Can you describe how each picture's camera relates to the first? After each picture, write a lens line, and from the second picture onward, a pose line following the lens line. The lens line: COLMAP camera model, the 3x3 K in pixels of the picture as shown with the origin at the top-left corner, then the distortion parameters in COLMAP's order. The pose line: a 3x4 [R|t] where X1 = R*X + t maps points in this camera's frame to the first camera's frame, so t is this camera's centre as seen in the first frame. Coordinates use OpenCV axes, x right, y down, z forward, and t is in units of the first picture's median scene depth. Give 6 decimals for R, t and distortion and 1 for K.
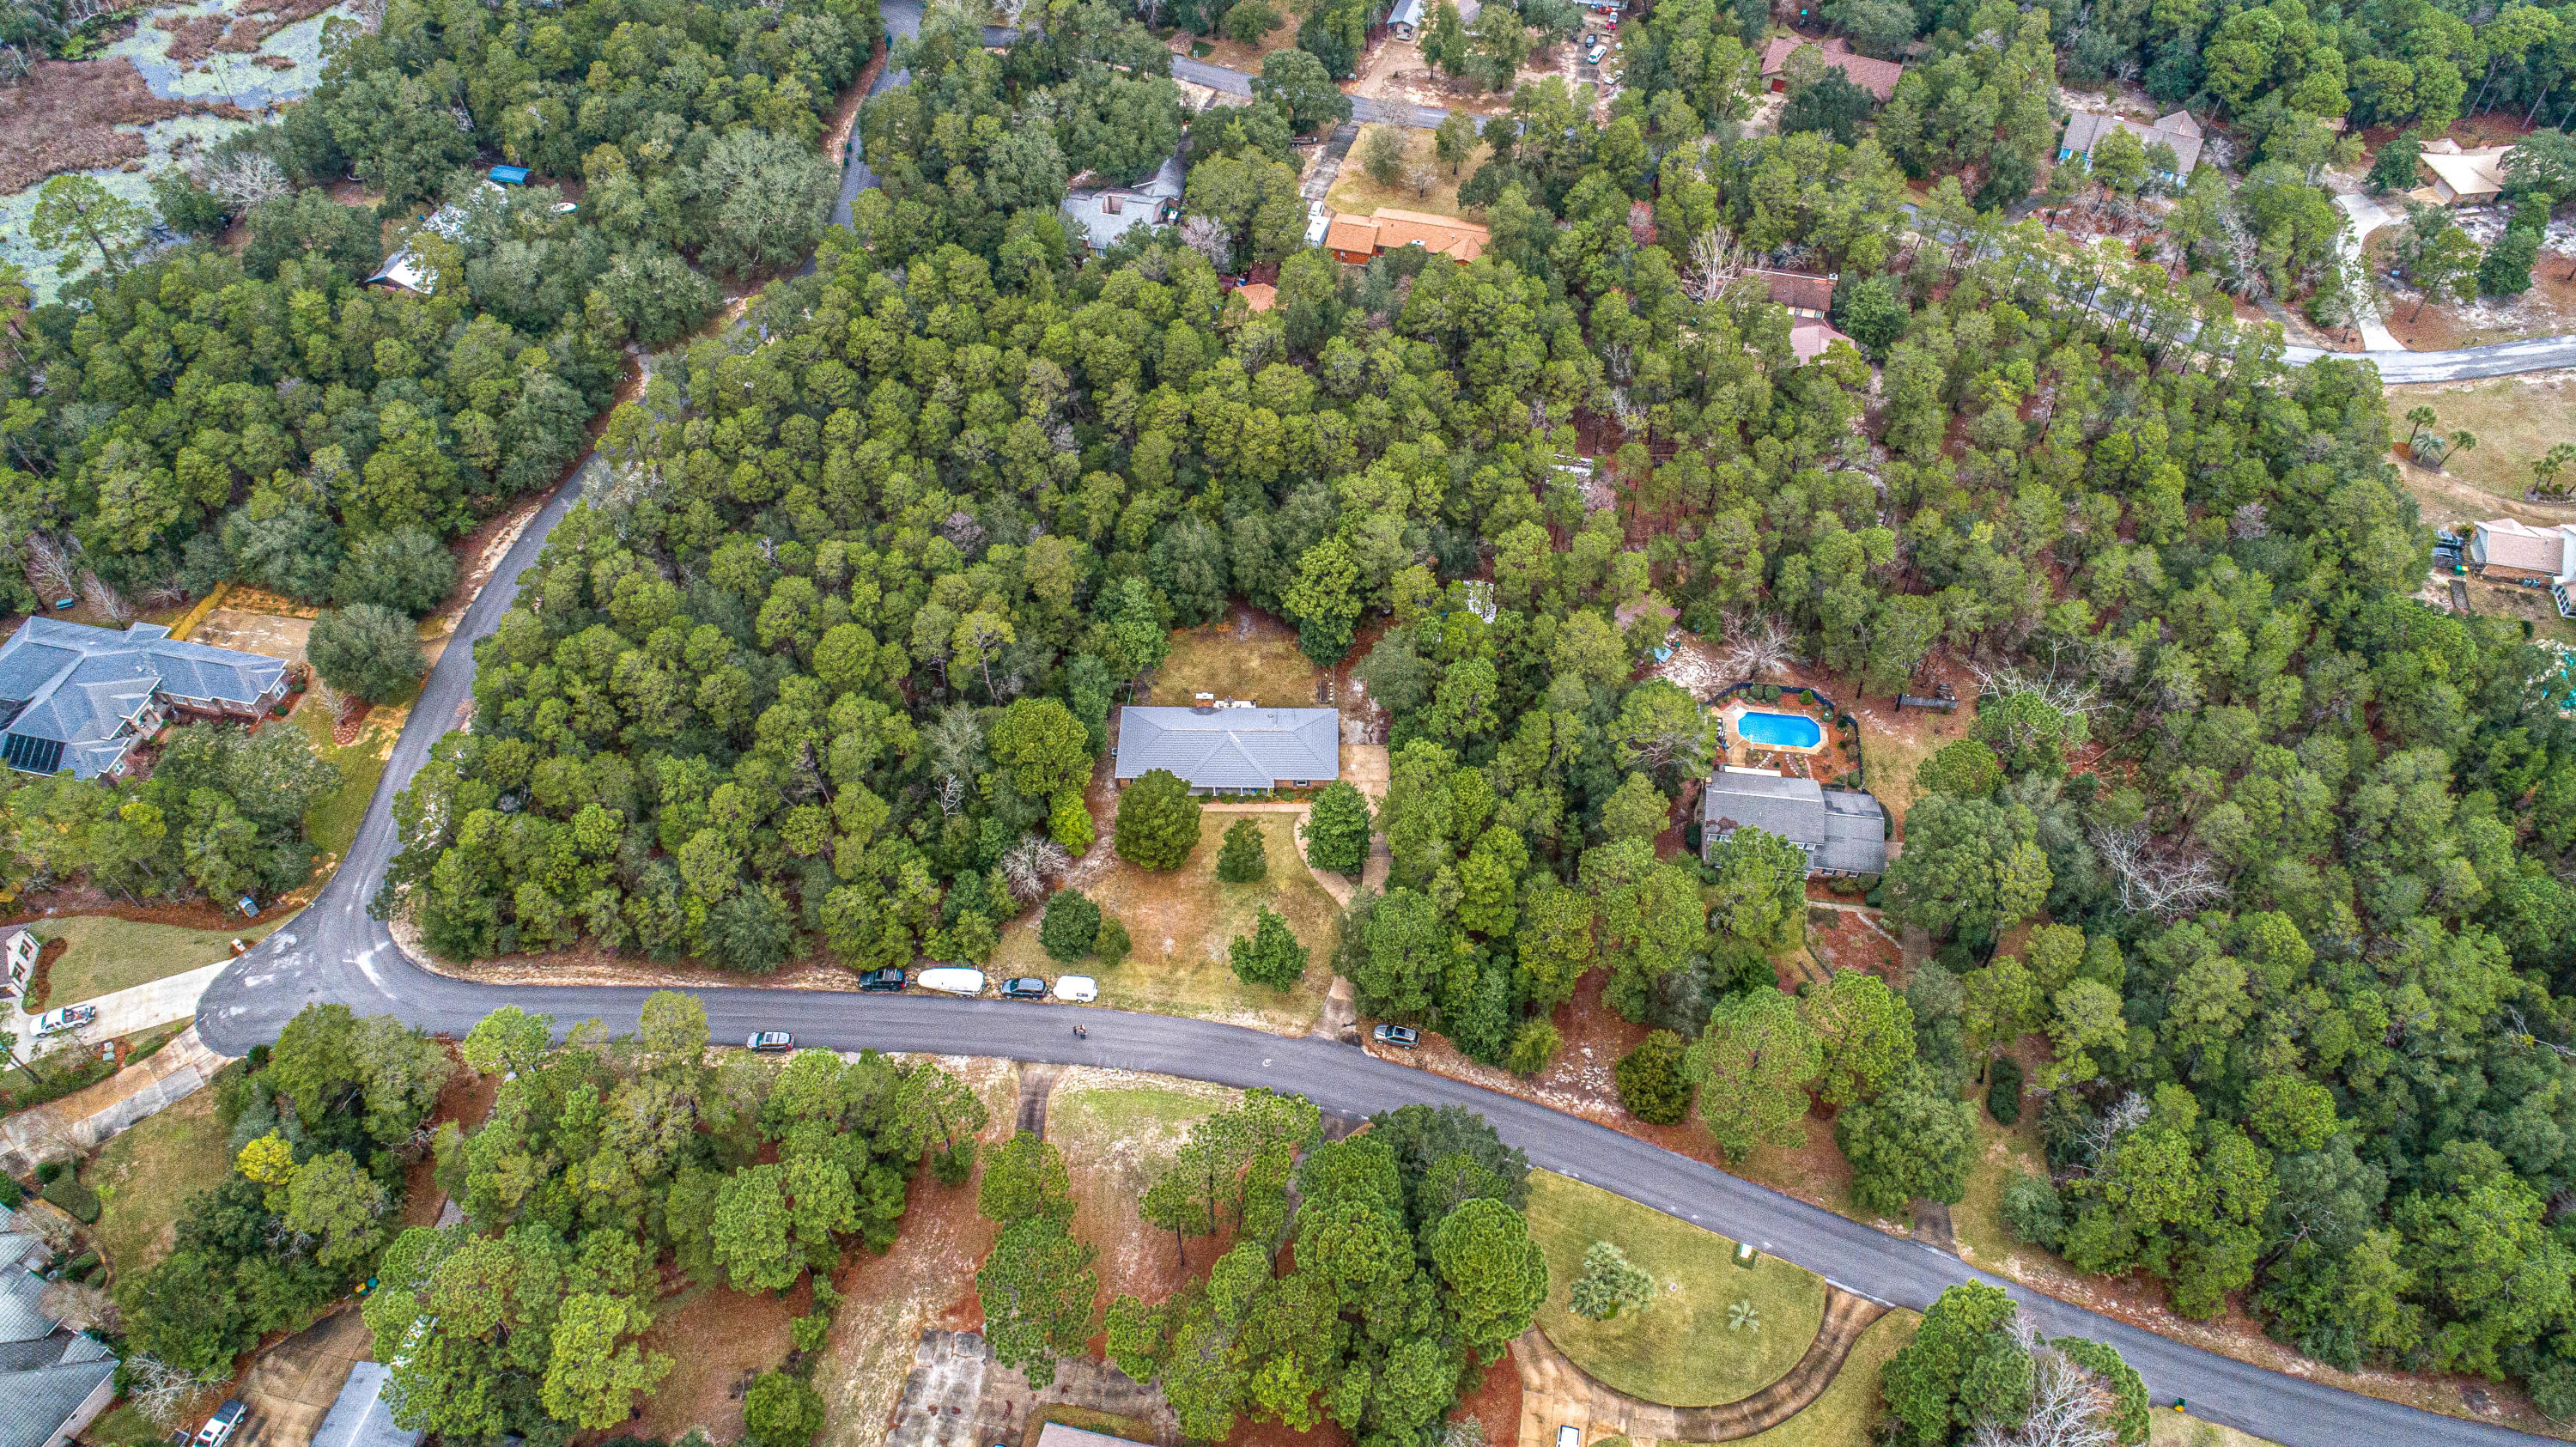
lens RADIAL K [[1728.7, 0, 1288.0], [0, 1728.7, 723.5], [0, 0, 1]] dist [-0.010949, 0.004930]
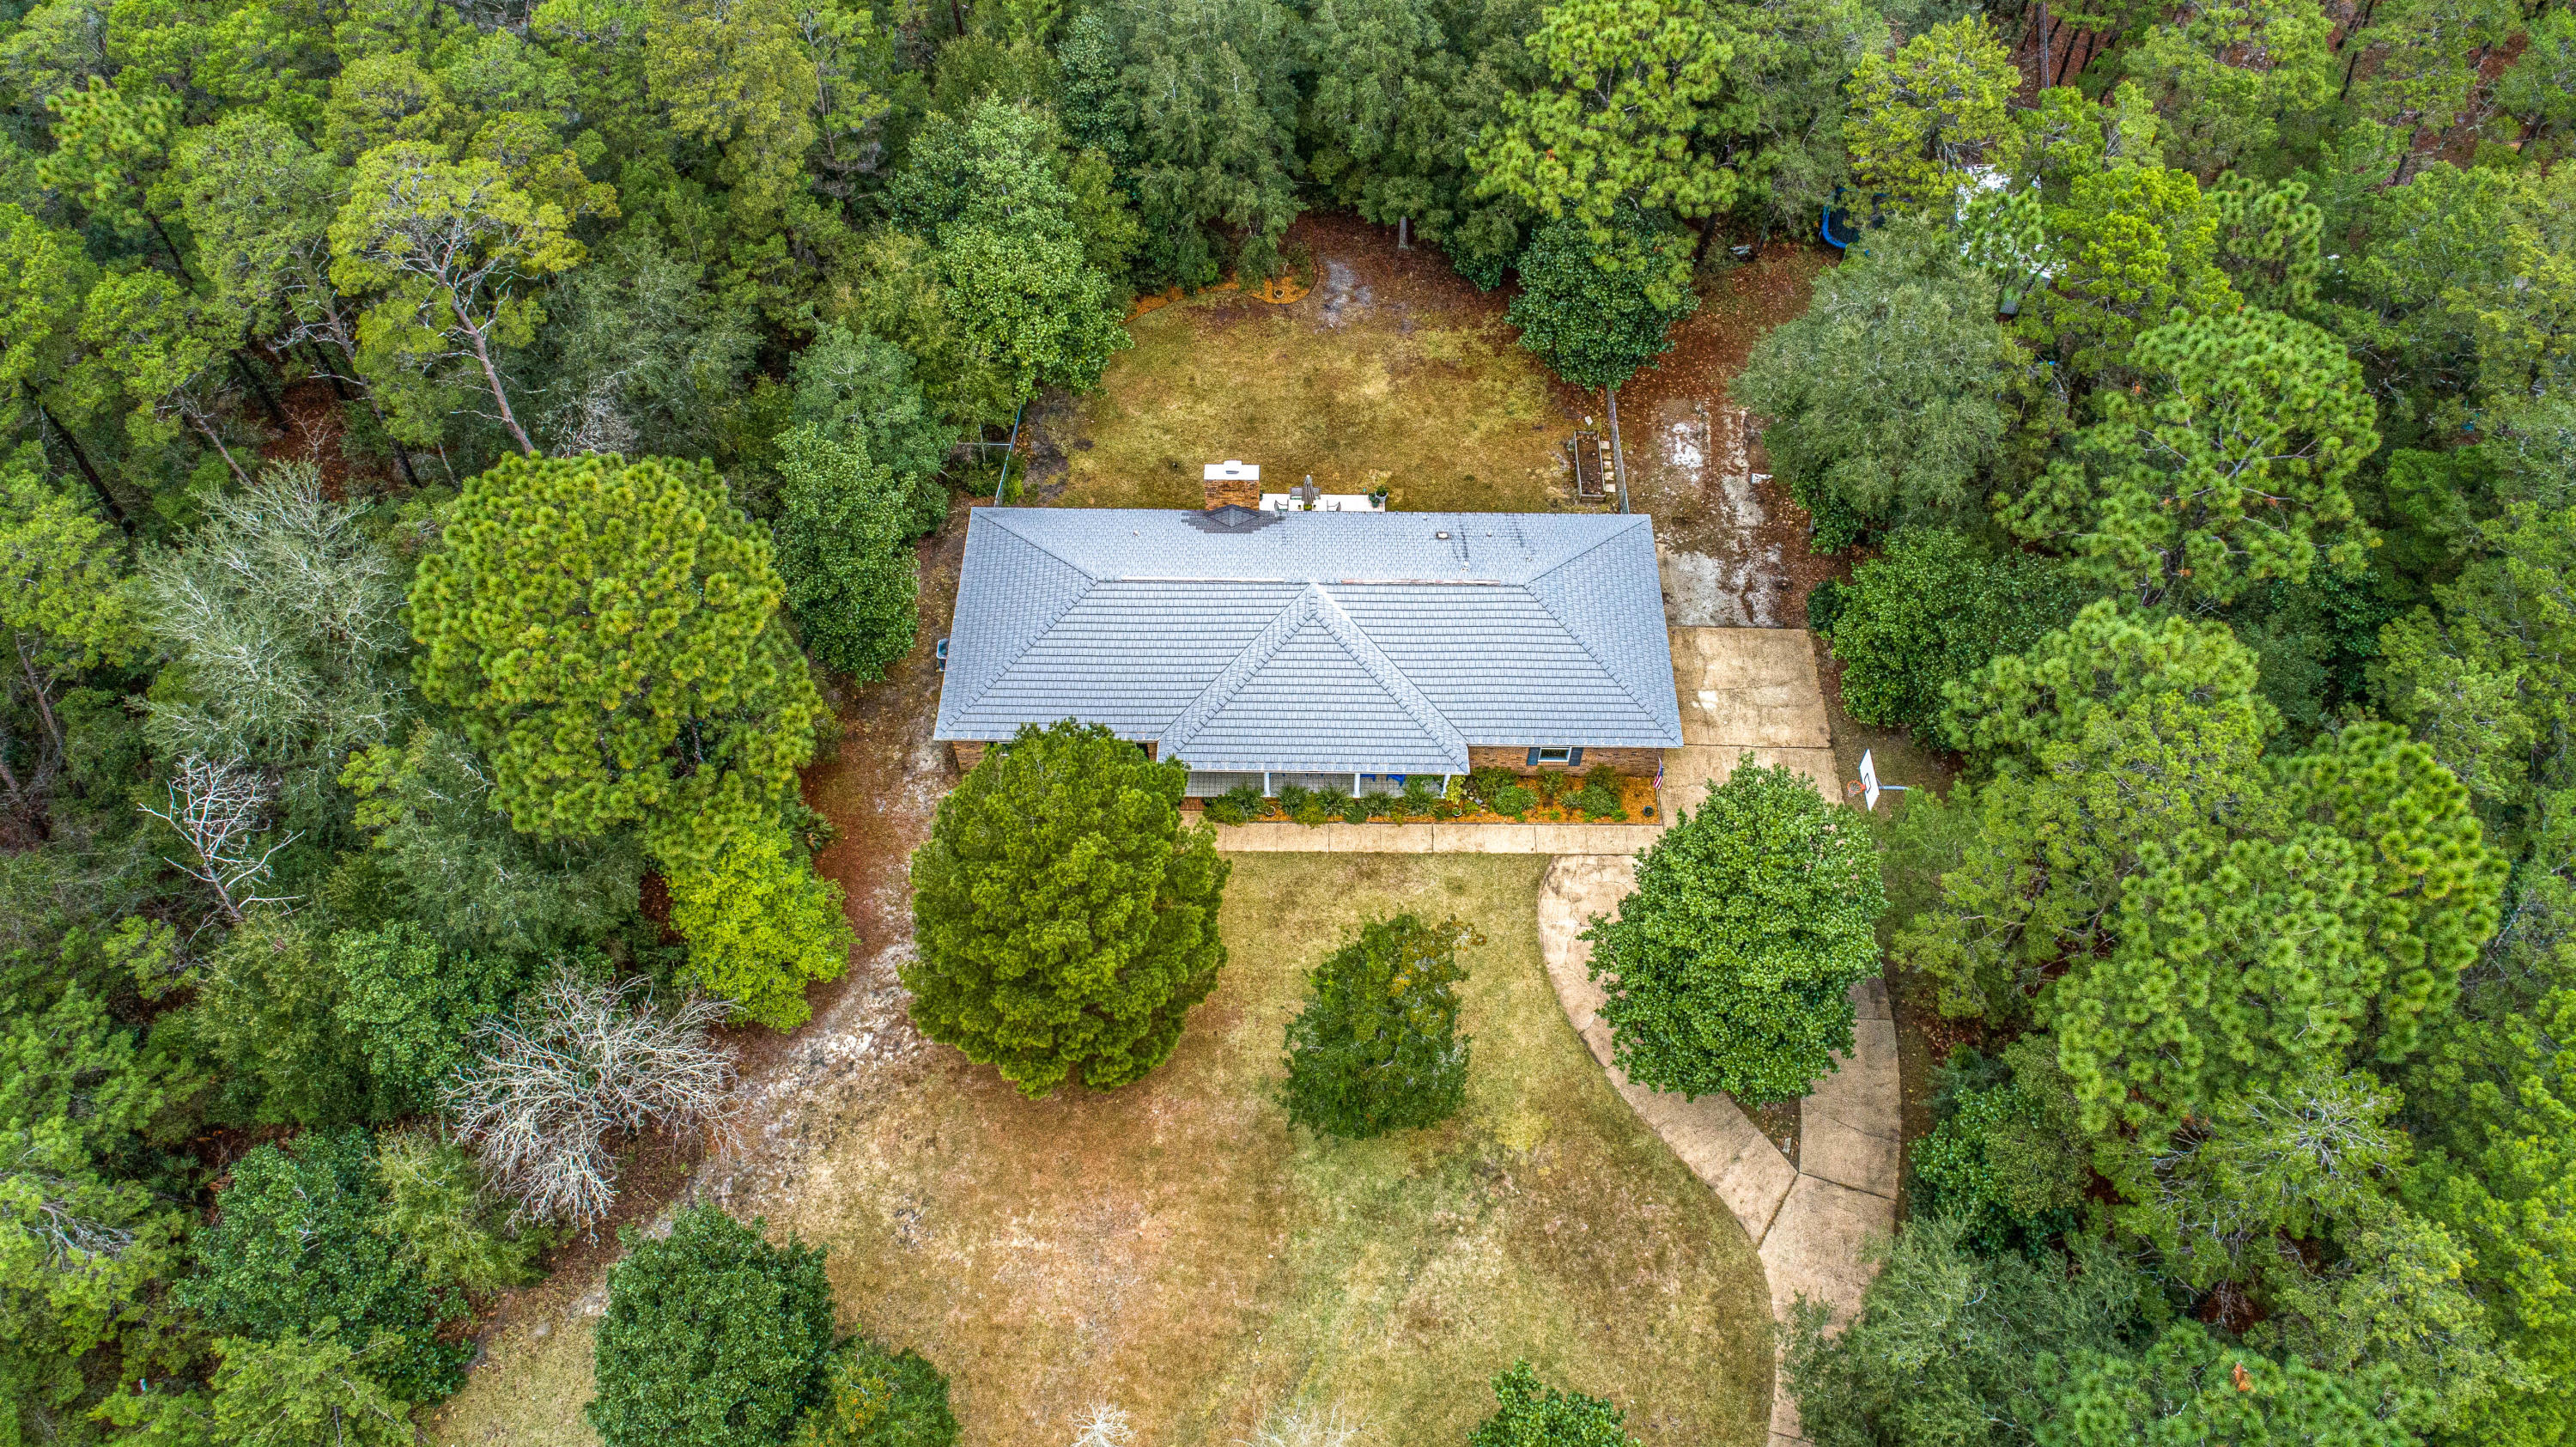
lens RADIAL K [[1728.7, 0, 1288.0], [0, 1728.7, 723.5], [0, 0, 1]] dist [-0.010949, 0.004930]
pose [[0.999999, -0.000154, -0.001515, -0.038558], [0.000265, 0.997294, 0.073517, 0.006663], [0.001500, -0.073517, 0.997293, 0.701442]]
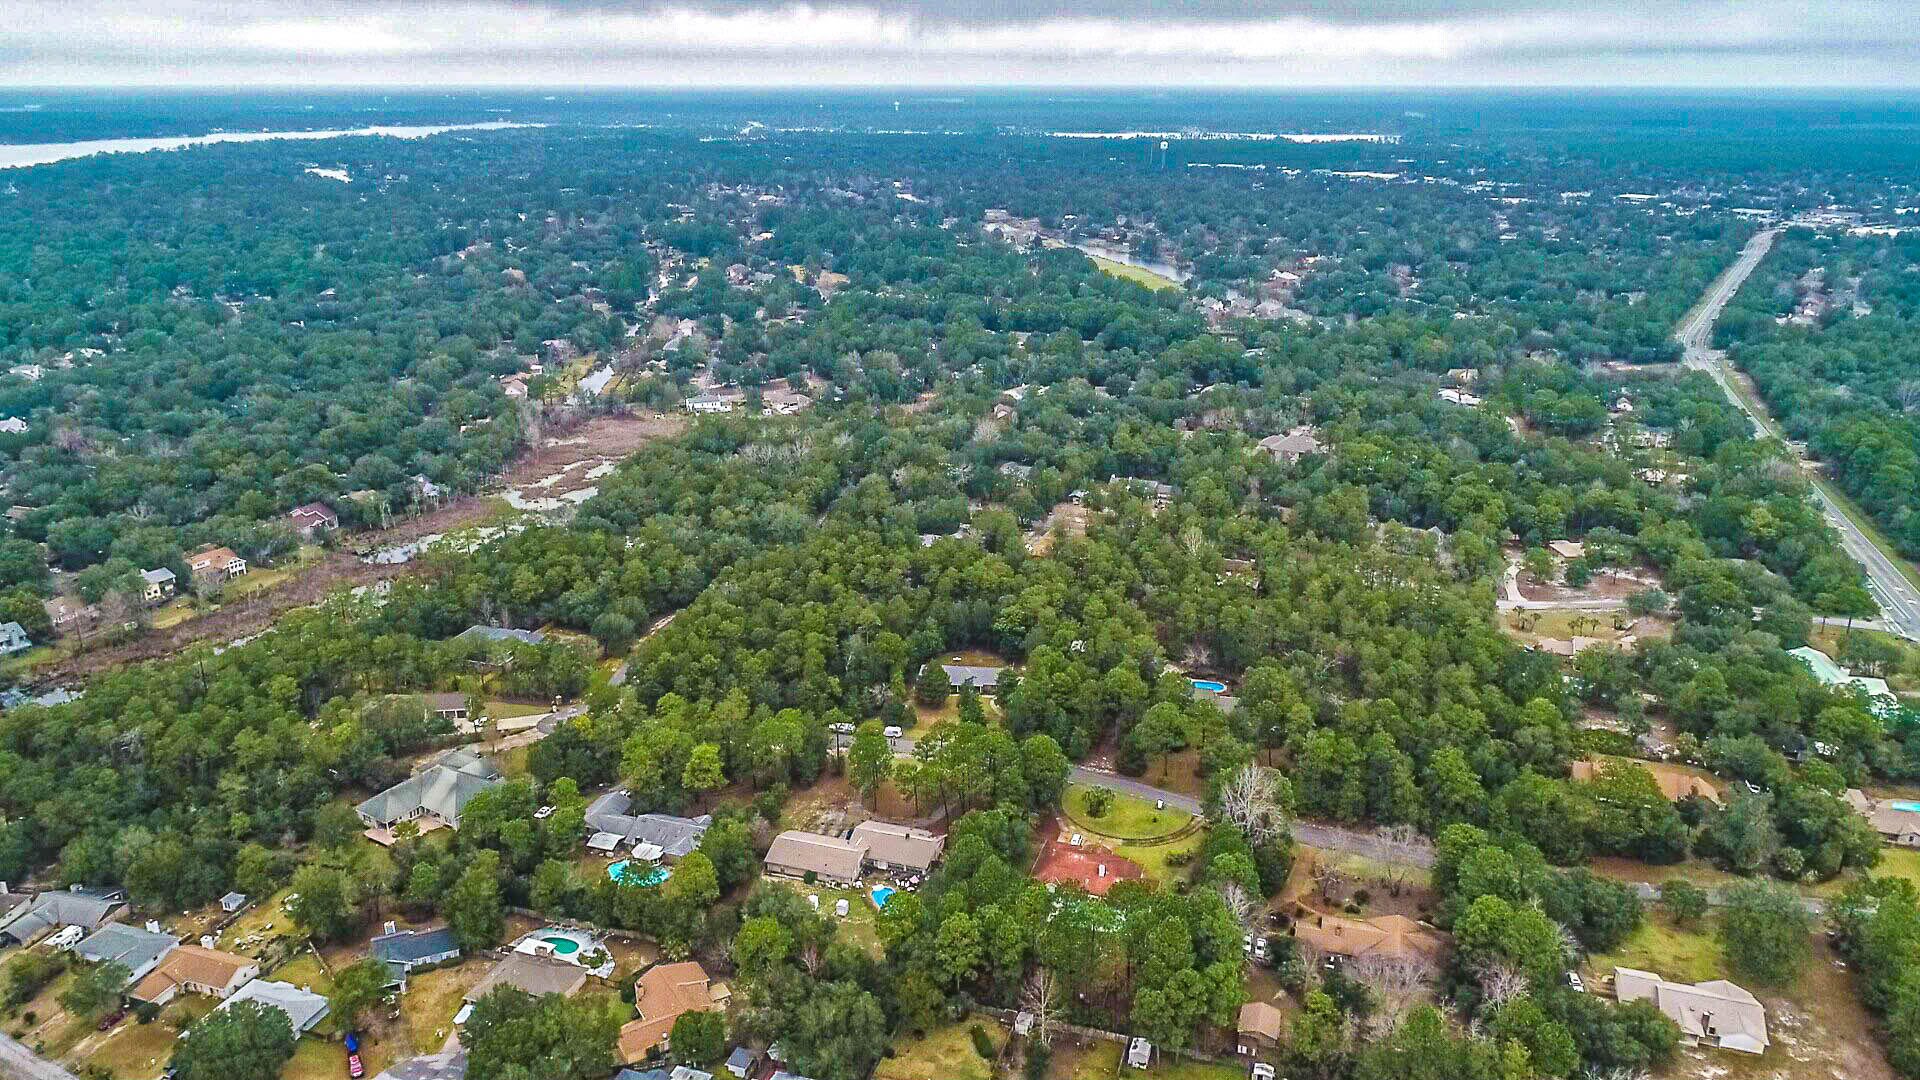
lens RADIAL K [[1349.5, 0, 960.0], [0, 1349.5, 540.0], [0, 0, 1]] dist [-0.002029, 0.001049]
pose [[0.995240, 0.026599, -0.093757, 0.127311], [-0.070904, 0.857638, -0.509342, 0.800353], [0.066861, 0.513565, 0.855442, -0.673354]]
